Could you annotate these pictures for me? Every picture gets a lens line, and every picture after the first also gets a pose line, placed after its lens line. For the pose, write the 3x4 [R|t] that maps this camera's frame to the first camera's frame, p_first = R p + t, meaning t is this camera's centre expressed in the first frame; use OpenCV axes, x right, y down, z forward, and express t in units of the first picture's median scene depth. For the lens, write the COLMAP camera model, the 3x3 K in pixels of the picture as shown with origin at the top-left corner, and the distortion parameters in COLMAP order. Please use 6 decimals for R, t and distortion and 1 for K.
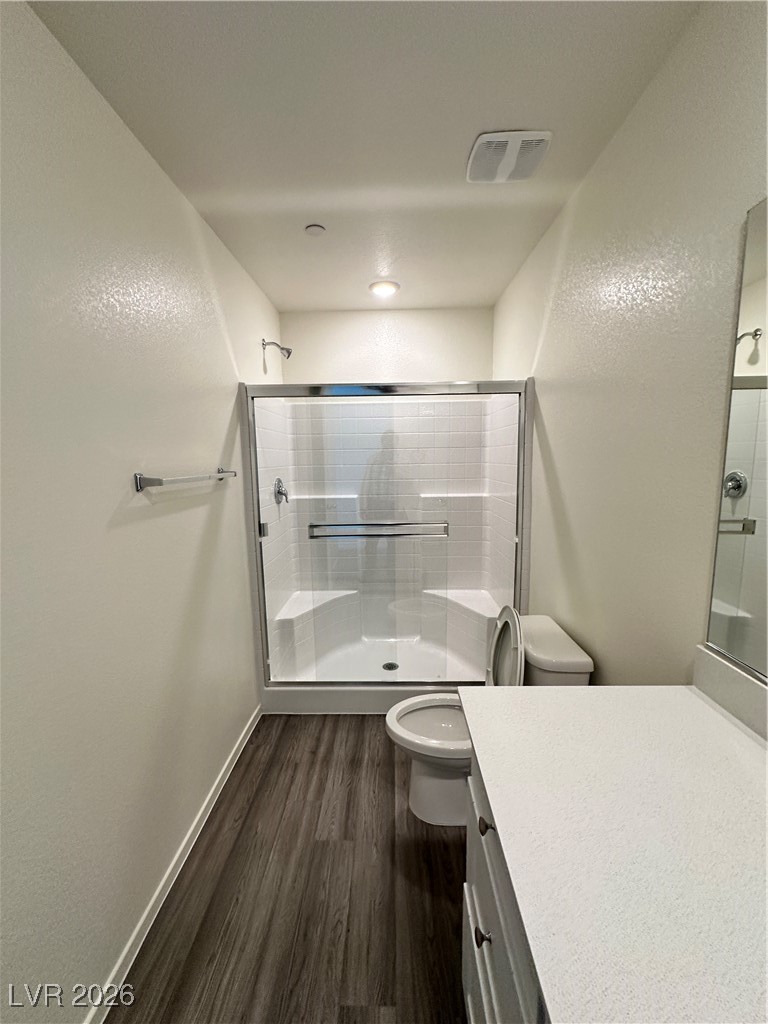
lens RADIAL K [[408.2, 0, 383.6], [0, 408.2, 513.0], [0, 0, 1]] dist [-0.002724, 0.000372]
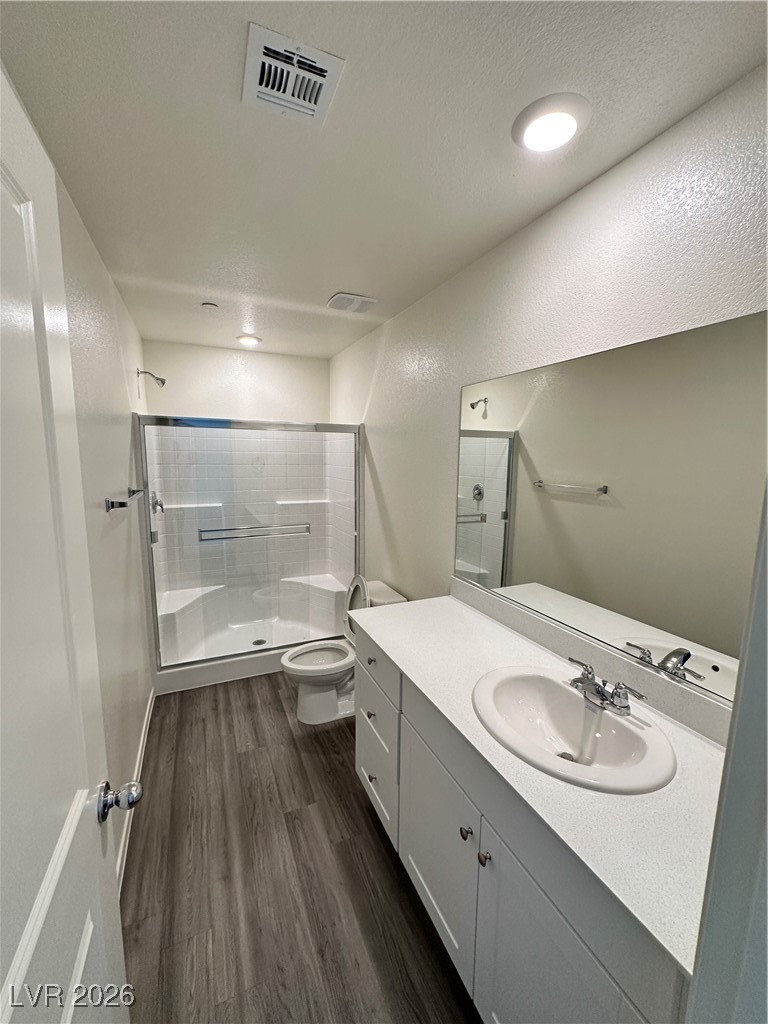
lens RADIAL K [[408.2, 0, 381.2], [0, 408.2, 515.8], [0, 0, 1]] dist [-0.002724, 0.000372]
pose [[0.903603, -0.037255, 0.426747, -0.204964], [0.033470, 0.999306, 0.016371, -0.017450], [-0.427061, -0.000509, 0.904223, -0.342150]]
